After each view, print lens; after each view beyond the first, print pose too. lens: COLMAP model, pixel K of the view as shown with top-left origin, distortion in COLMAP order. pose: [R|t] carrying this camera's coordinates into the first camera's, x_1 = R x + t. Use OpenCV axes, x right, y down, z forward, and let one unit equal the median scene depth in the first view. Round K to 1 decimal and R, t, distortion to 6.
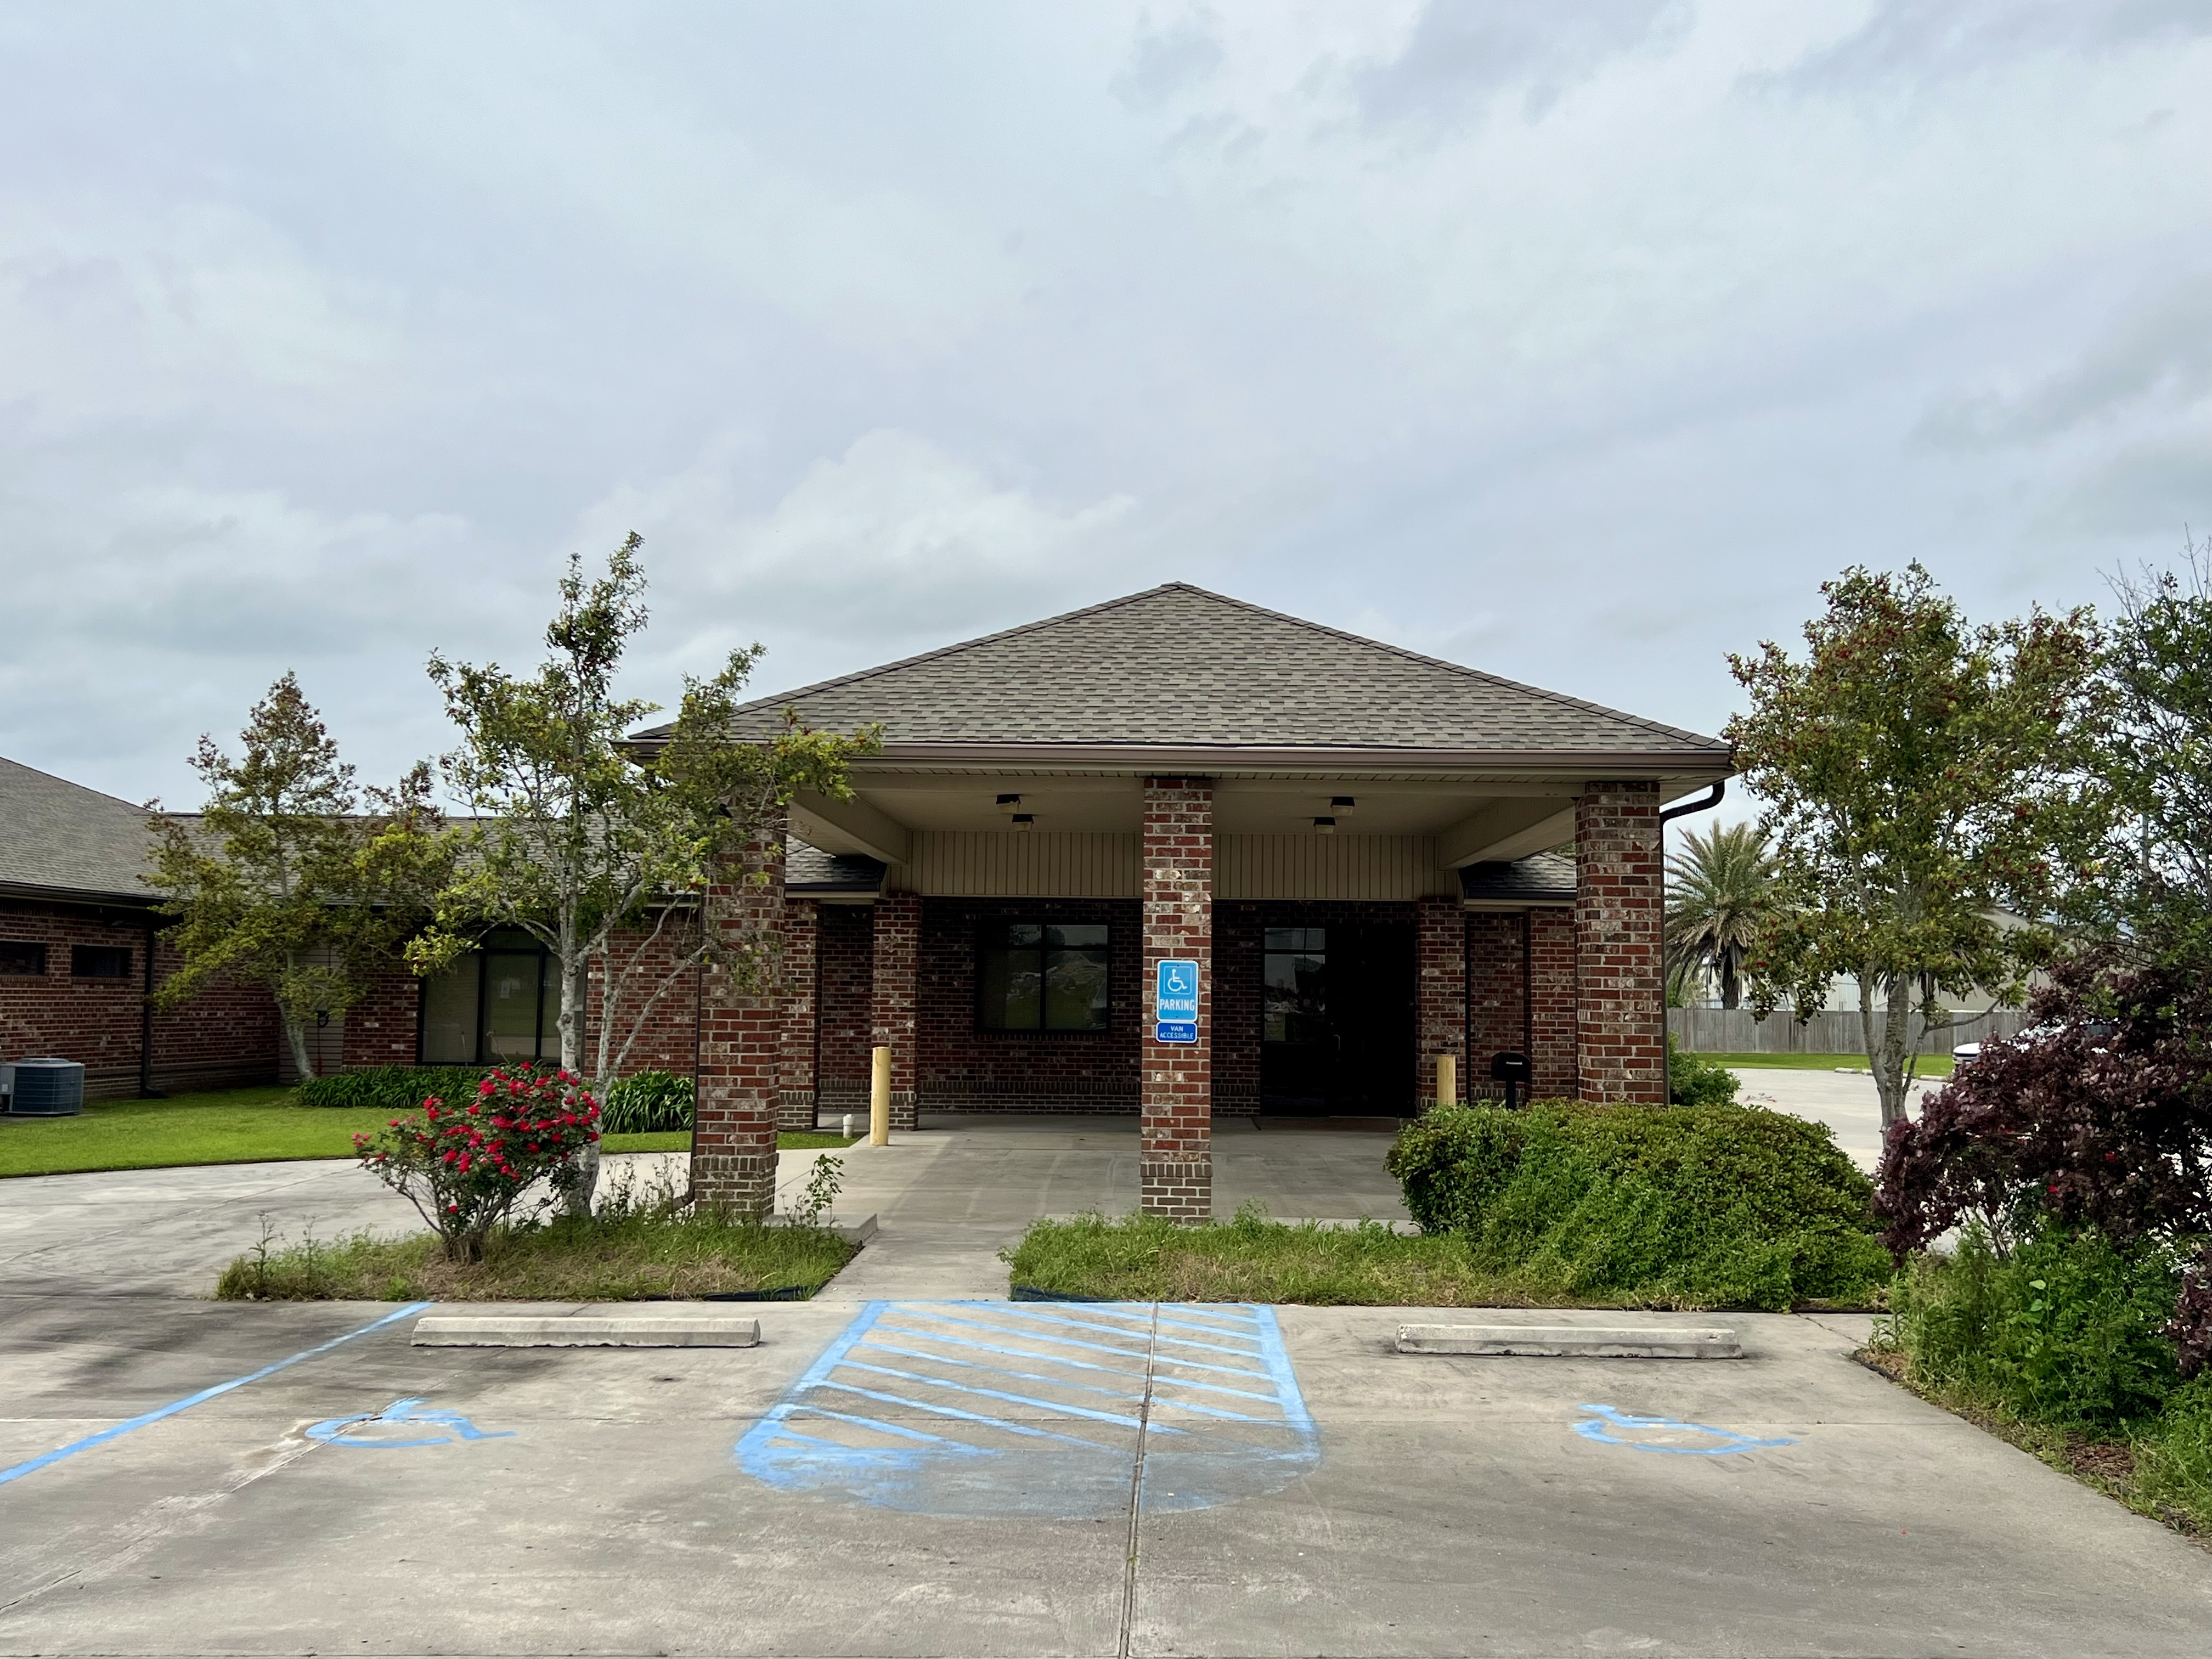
lens RADIAL K [[2169.3, 0, 1107.8], [0, 2169.3, 738.2], [0, 0, 1]] dist [0.023299, 0.000422]
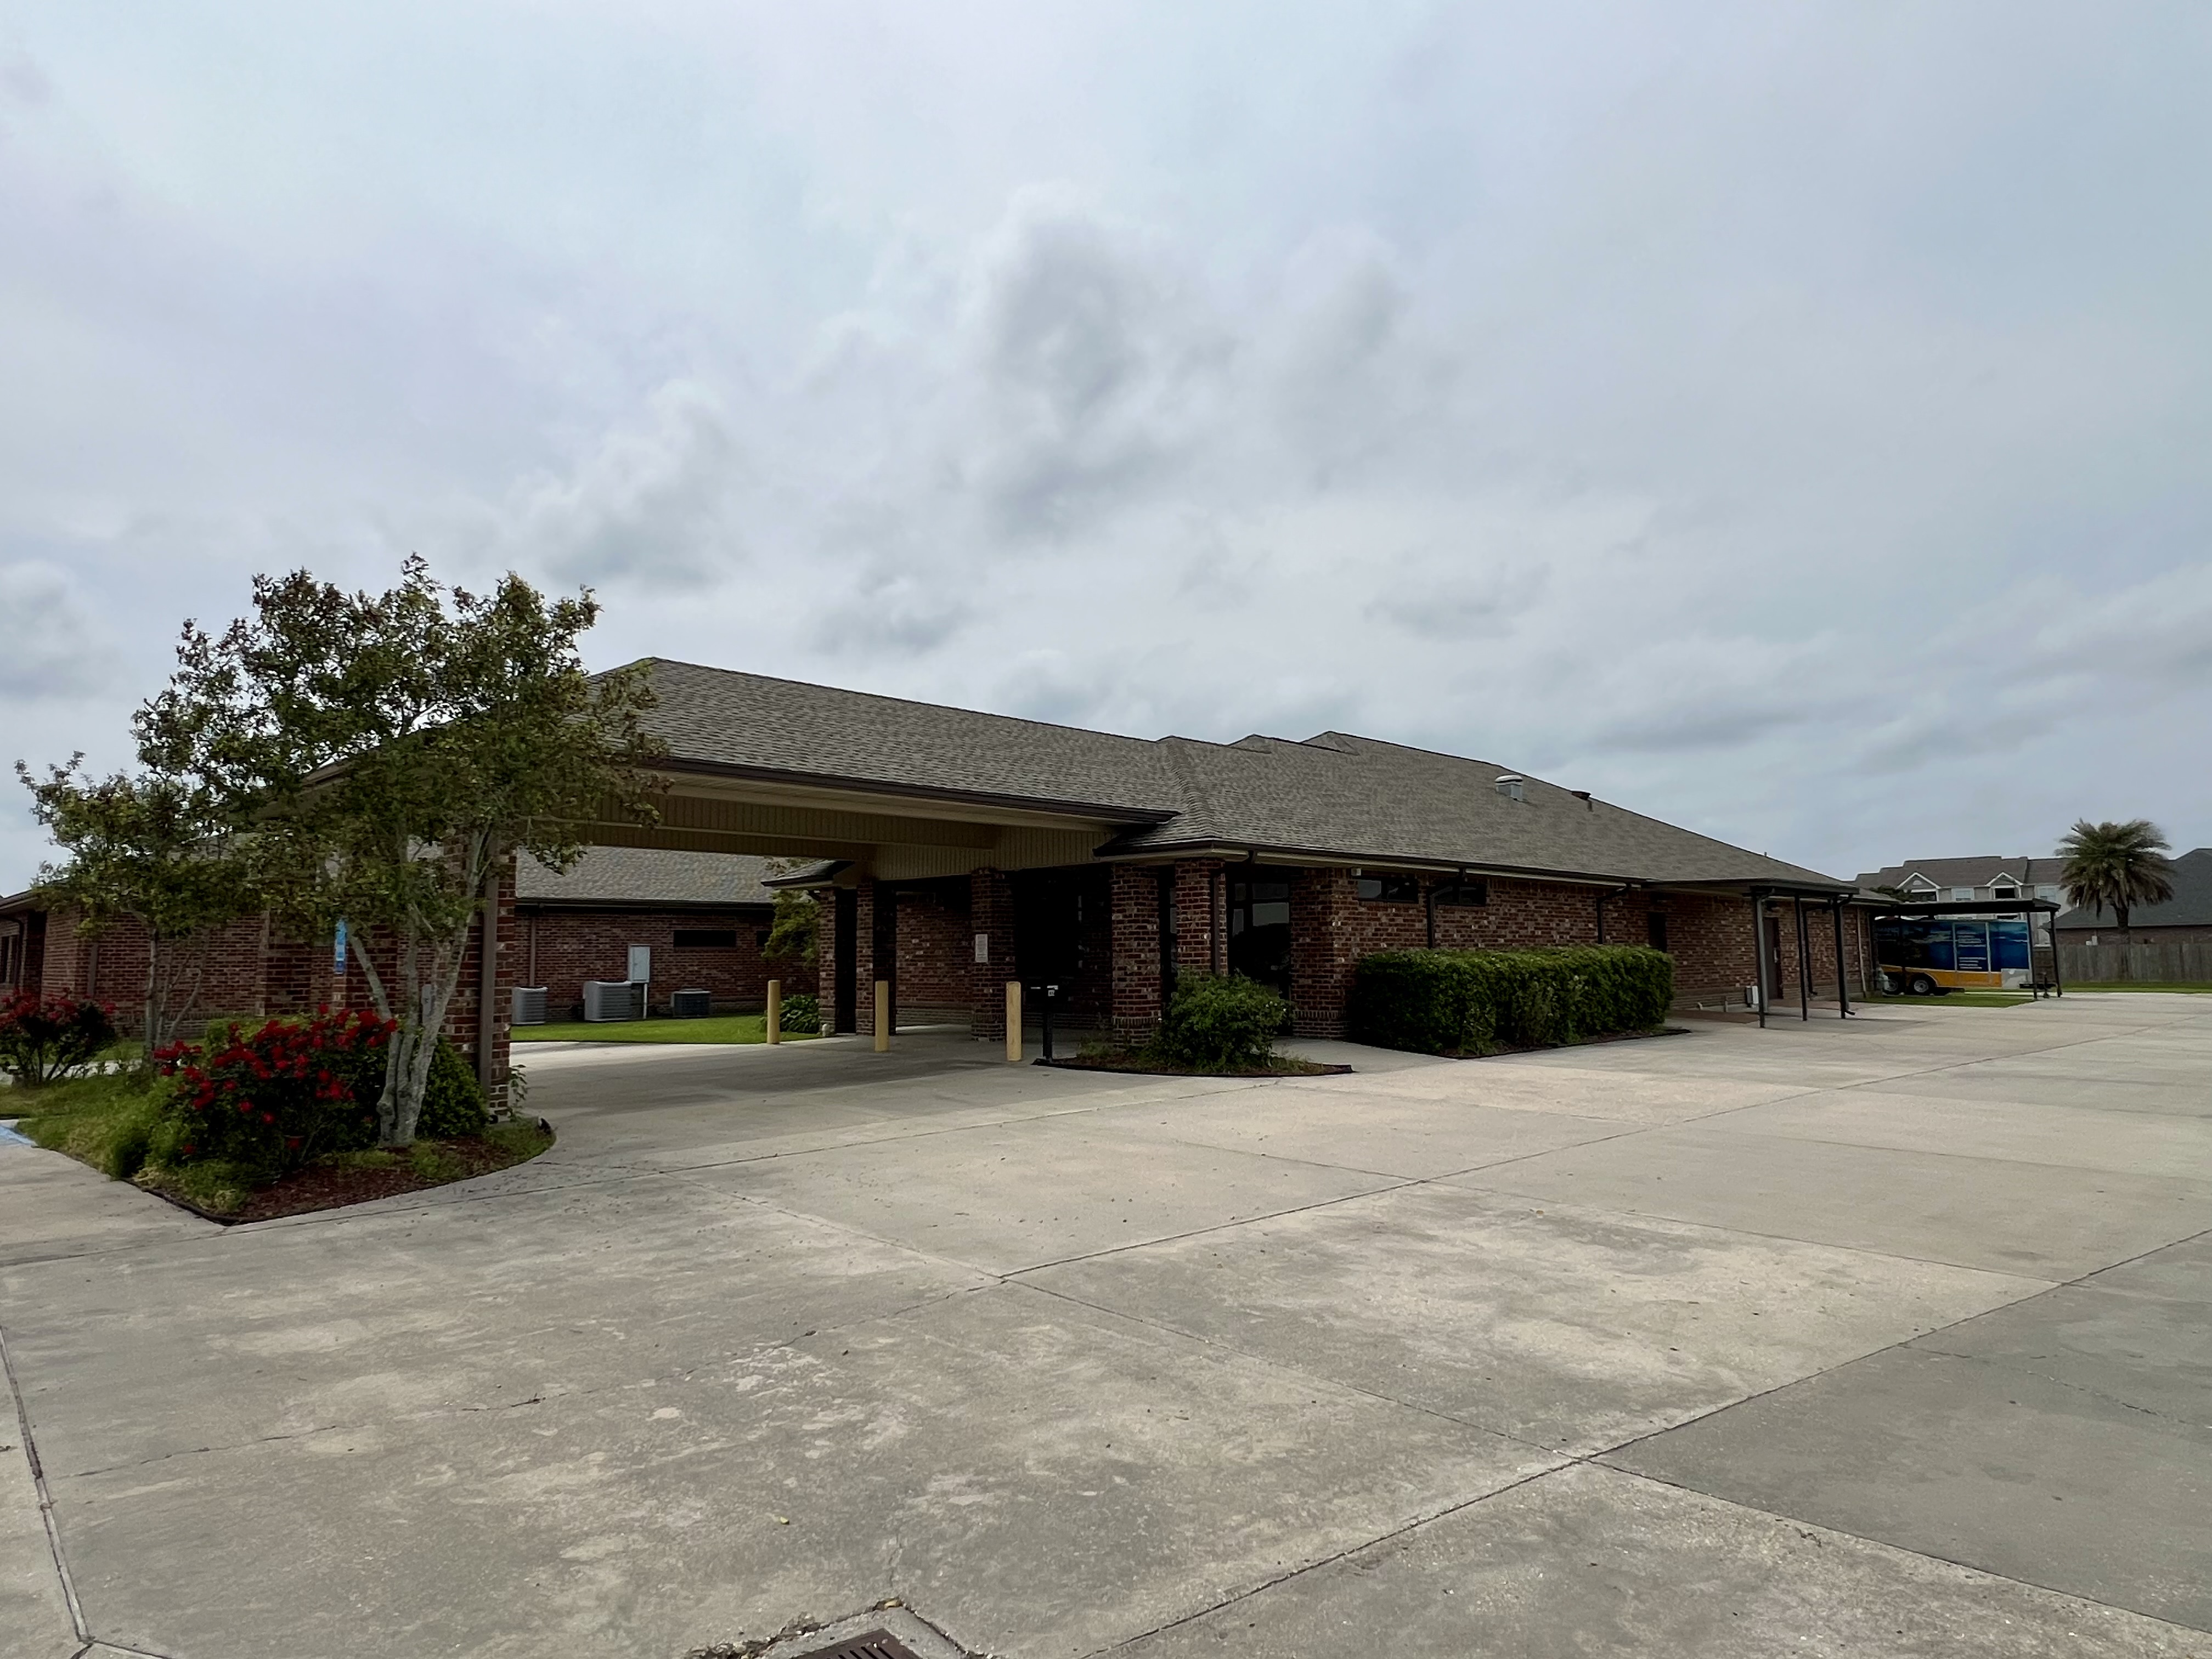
lens RADIAL K [[1296.3, 0, 1106.0], [0, 1296.3, 829.5], [0, 0, 1]] dist [-0.015866, 0.000044]
pose [[0.715640, -0.089366, -0.692729, 0.672638], [0.102744, 0.994461, -0.022149, 0.074110], [0.690872, -0.055323, 0.720858, 0.461173]]
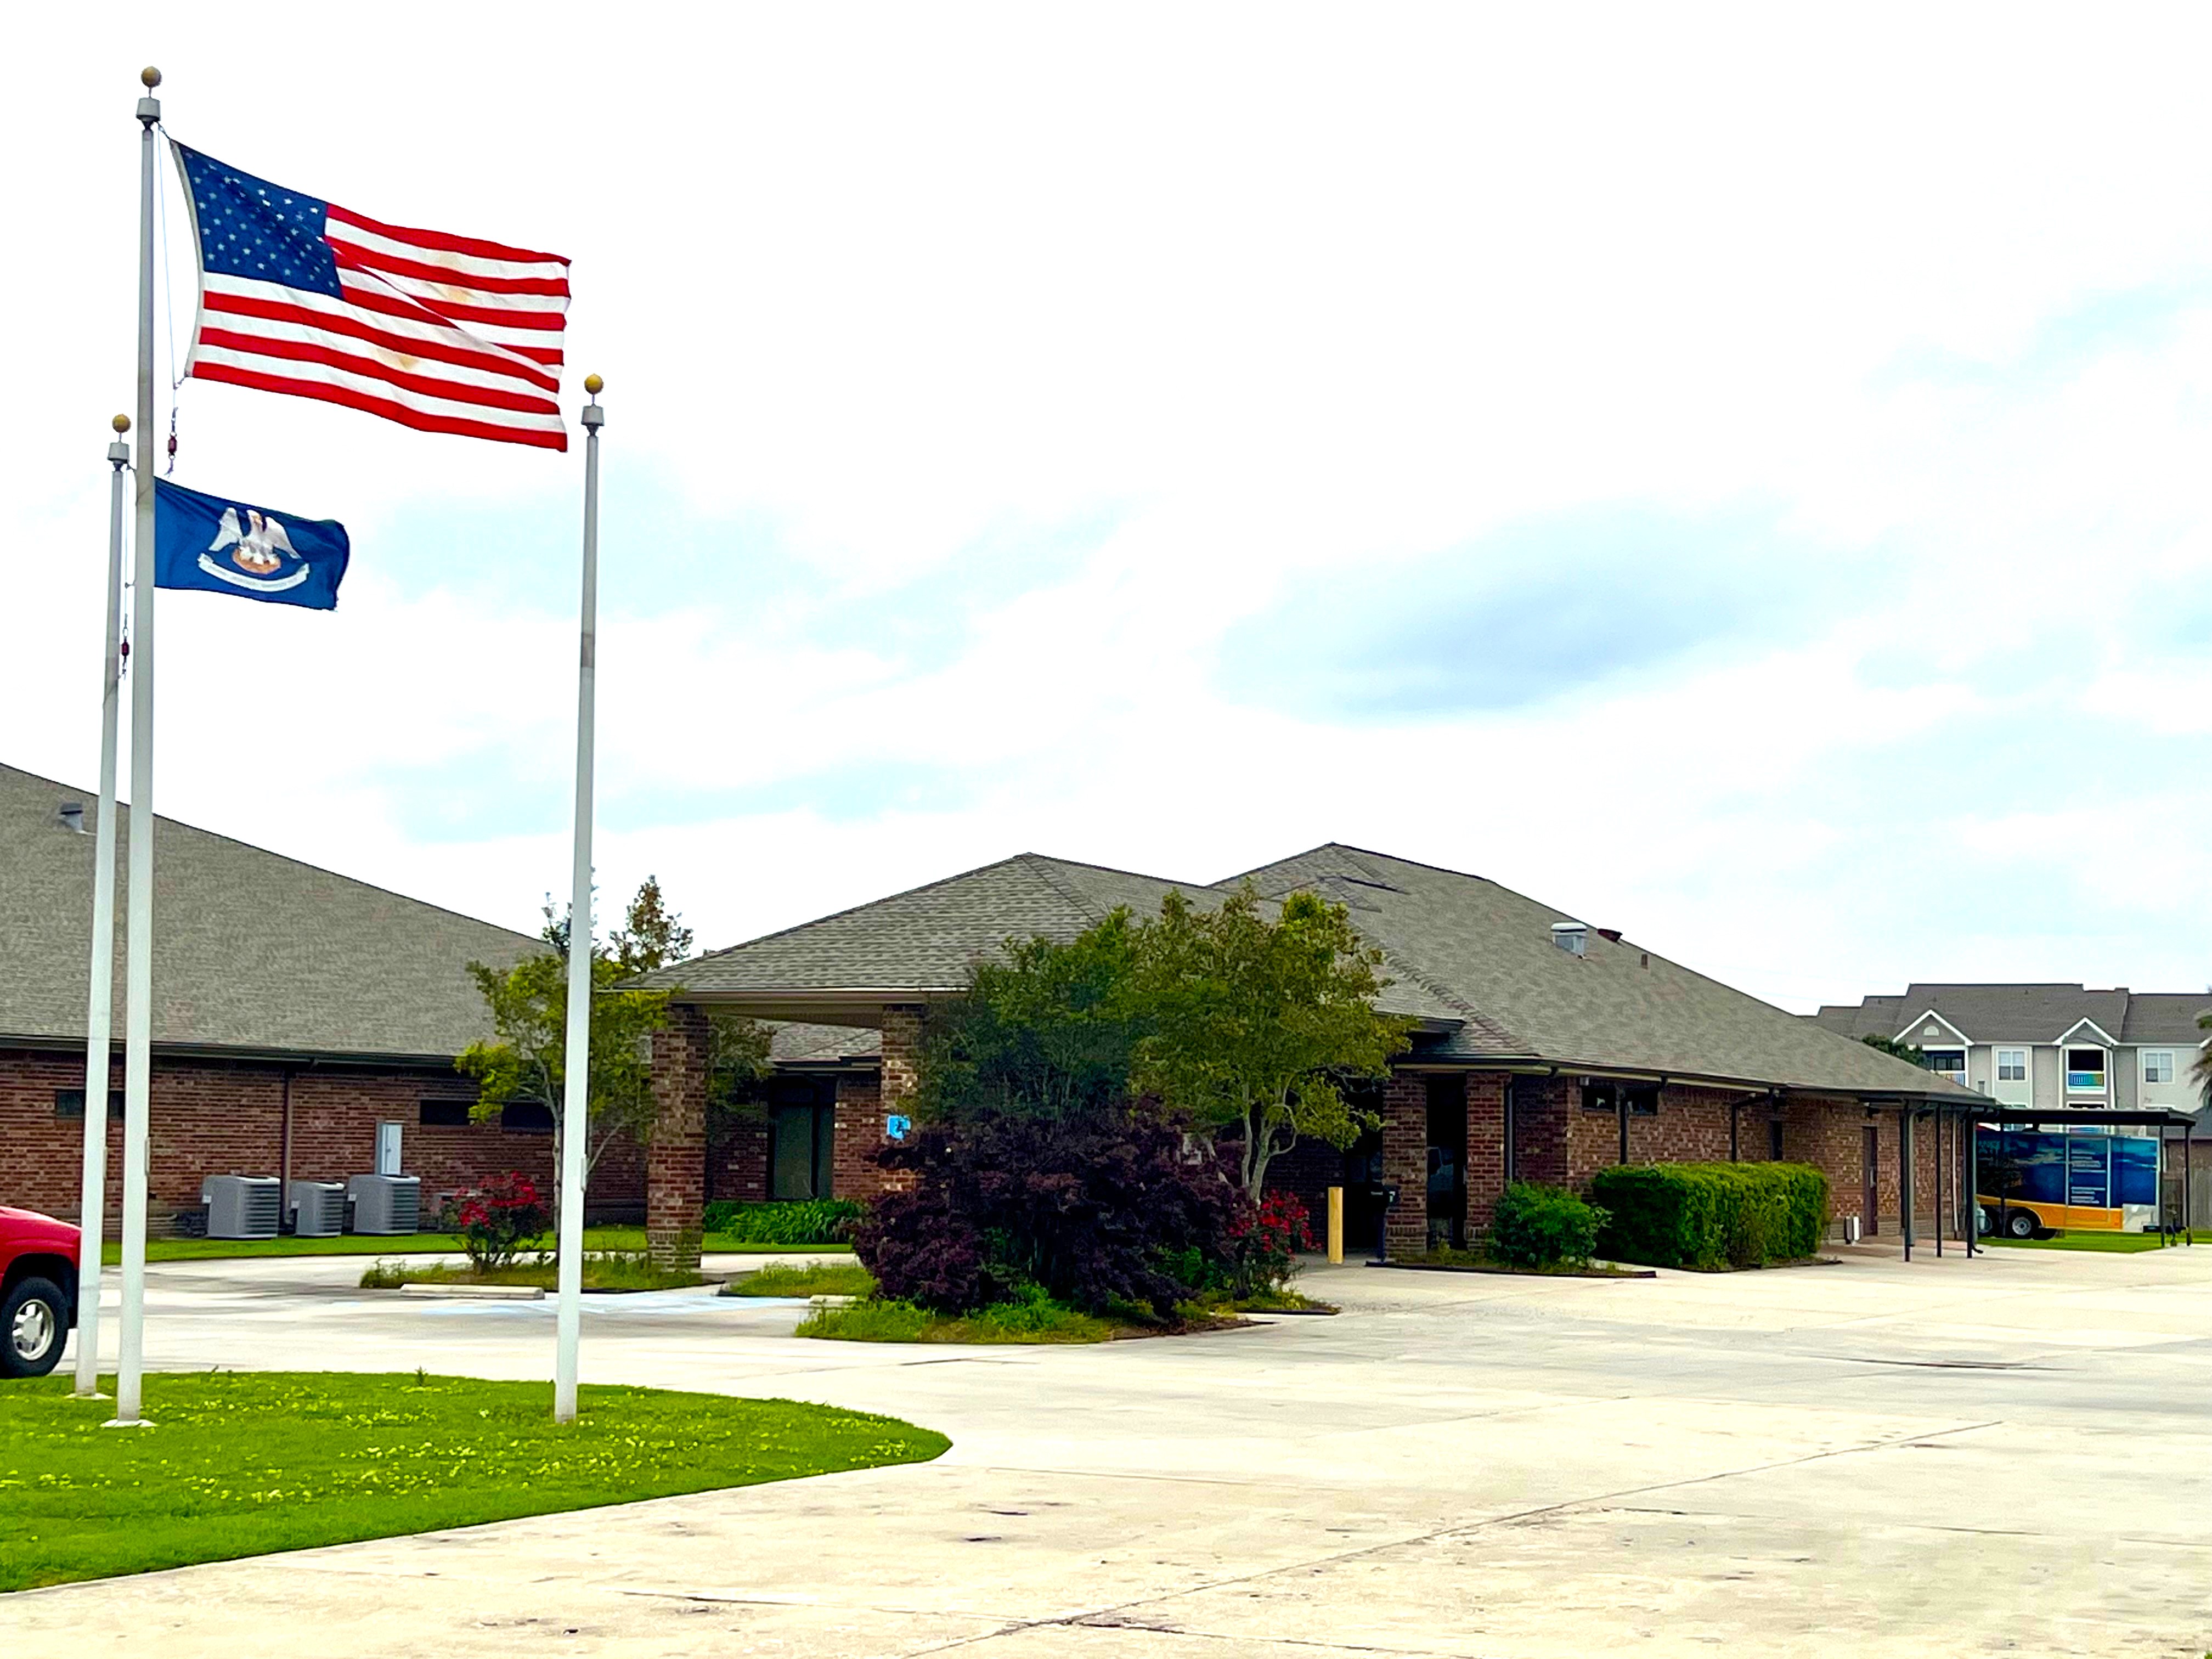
lens RADIAL K [[3658.6, 0, 1106.0], [0, 3658.6, 829.5], [0, 0, 1]] dist [0.249800, -0.909751]
pose [[0.916648, -0.032278, -0.398390, 0.839090], [0.043365, 0.998881, 0.018848, -0.104601], [0.397336, -0.034553, 0.917022, -0.966503]]
